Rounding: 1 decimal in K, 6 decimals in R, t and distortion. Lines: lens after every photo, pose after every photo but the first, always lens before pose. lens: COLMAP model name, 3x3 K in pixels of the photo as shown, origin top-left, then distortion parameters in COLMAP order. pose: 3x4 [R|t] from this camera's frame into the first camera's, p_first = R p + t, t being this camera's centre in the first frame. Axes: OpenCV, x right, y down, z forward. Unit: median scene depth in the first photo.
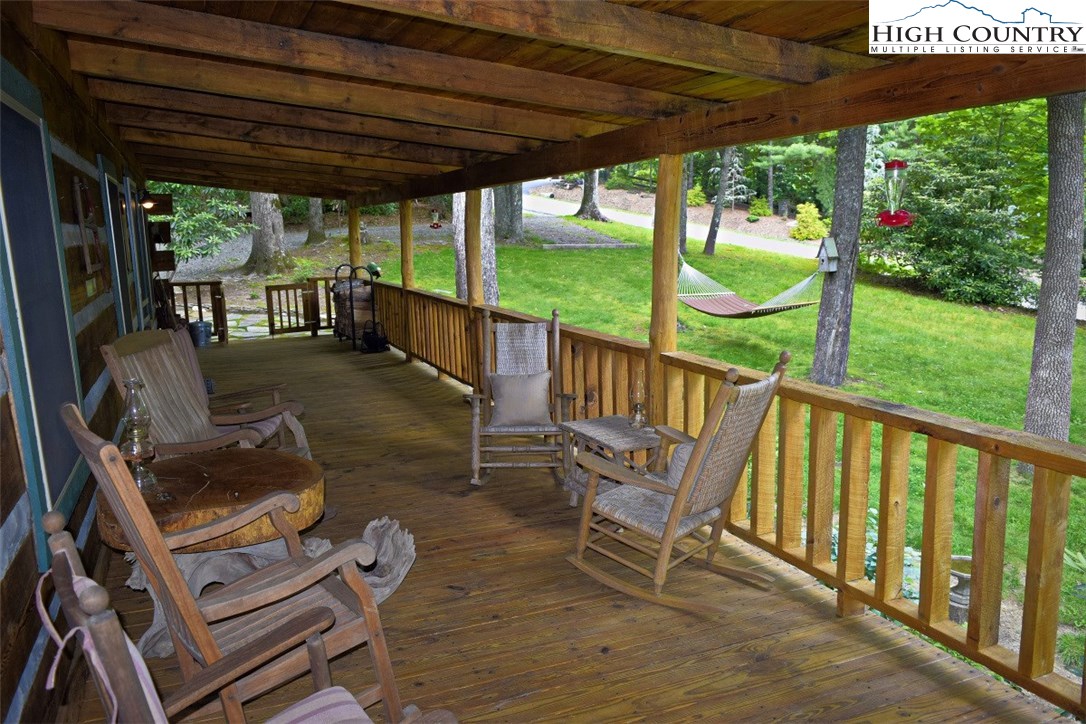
lens RADIAL K [[836.3, 0, 543.4], [0, 836.3, 365.3], [0, 0, 1]] dist [-0.014363, -0.002401]
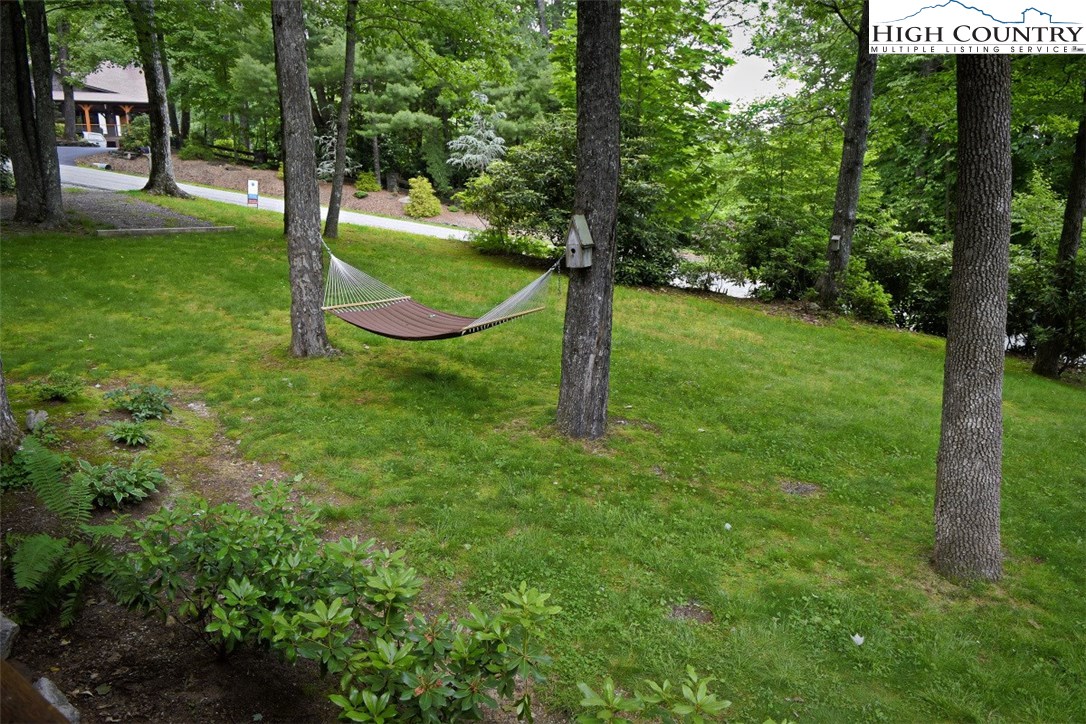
lens RADIAL K [[836.3, 0, 542.2], [0, 836.3, 362.8], [0, 0, 1]] dist [-0.014363, -0.002401]
pose [[0.888044, -0.092035, 0.450453, 0.005808], [0.081653, 0.995755, 0.042476, -0.029636], [-0.452450, -0.000940, 0.891789, 0.187147]]
